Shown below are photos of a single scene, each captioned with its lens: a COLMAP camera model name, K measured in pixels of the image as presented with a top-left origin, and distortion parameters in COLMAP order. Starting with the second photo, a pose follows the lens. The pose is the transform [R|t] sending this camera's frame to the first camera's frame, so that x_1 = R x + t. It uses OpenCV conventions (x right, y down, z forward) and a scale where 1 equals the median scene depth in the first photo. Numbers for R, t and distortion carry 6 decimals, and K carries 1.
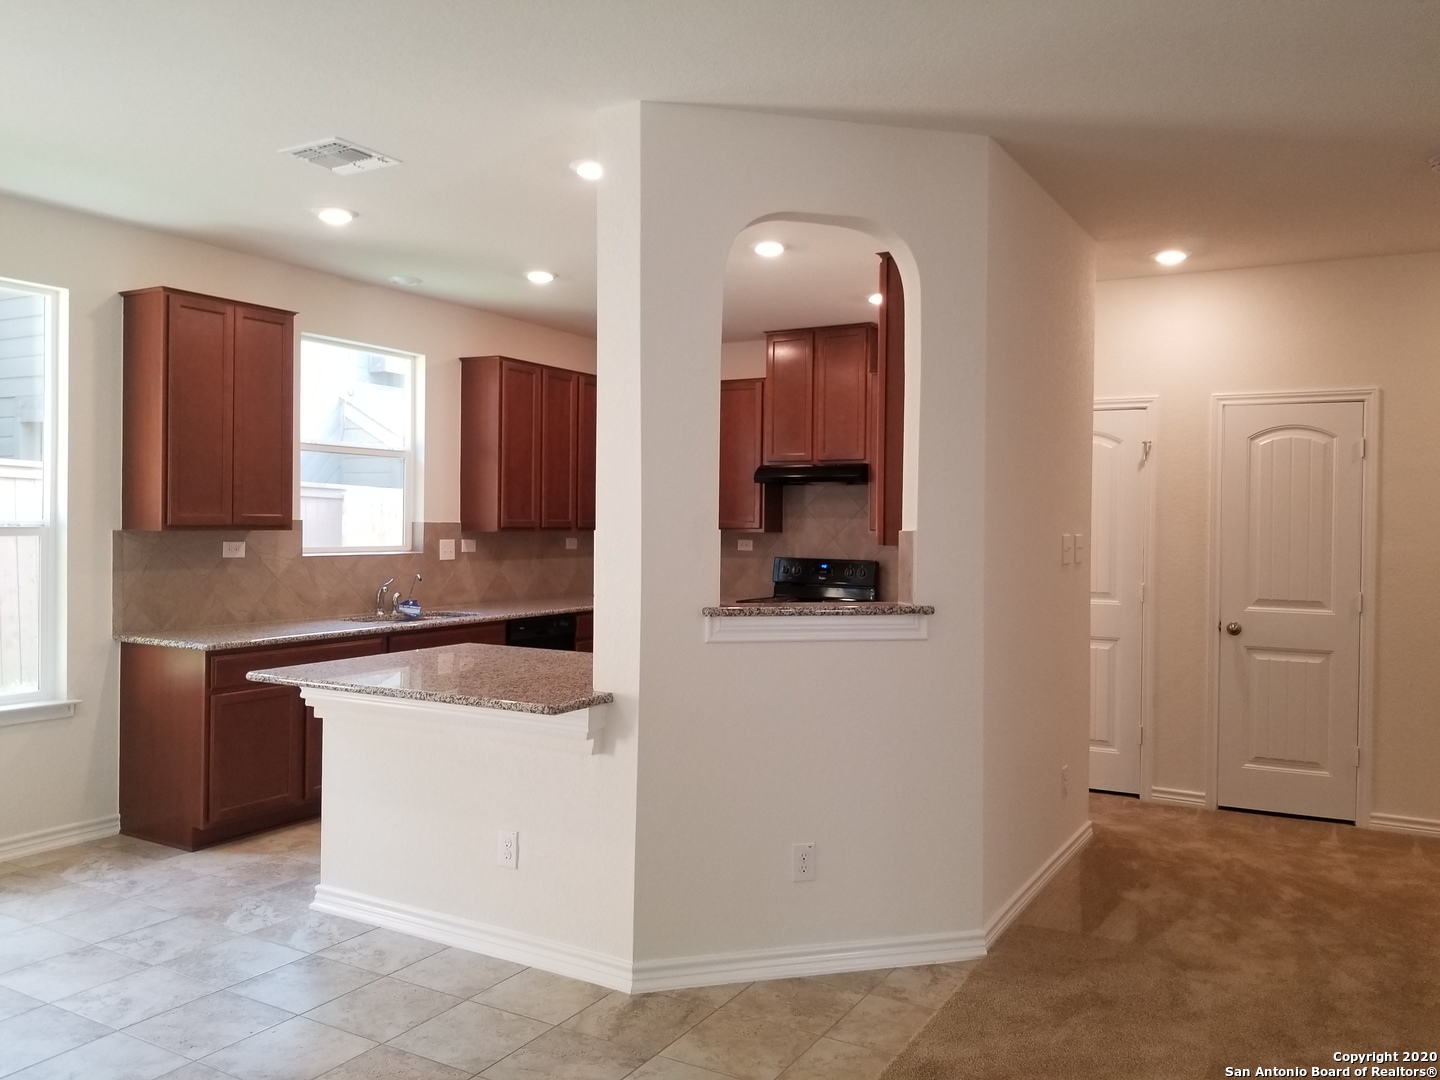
lens RADIAL K [[1131.3, 0, 713.6], [0, 1131.3, 533.0], [0, 0, 1]] dist [0.073362, -0.130072]
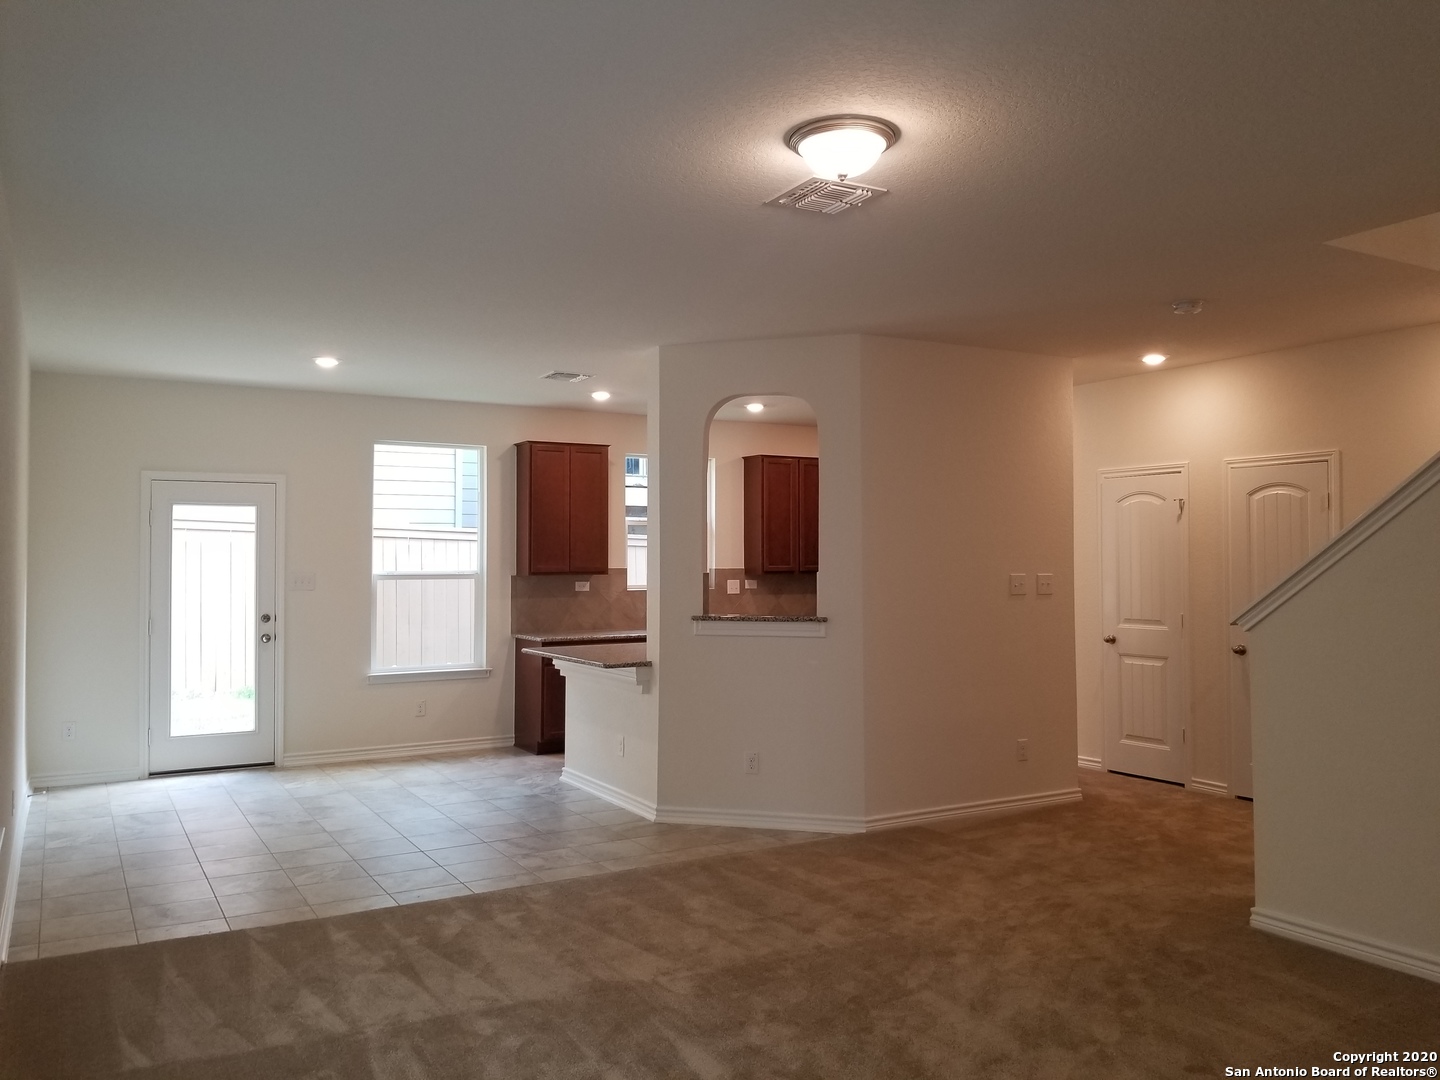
lens RADIAL K [[1131.3, 0, 717.8], [0, 1131.3, 525.9], [0, 0, 1]] dist [0.073362, -0.130072]
pose [[0.865125, -0.029147, -0.500709, 0.713653], [0.006606, 0.998886, -0.046733, 0.005929], [0.501513, 0.037122, 0.864353, -0.422669]]
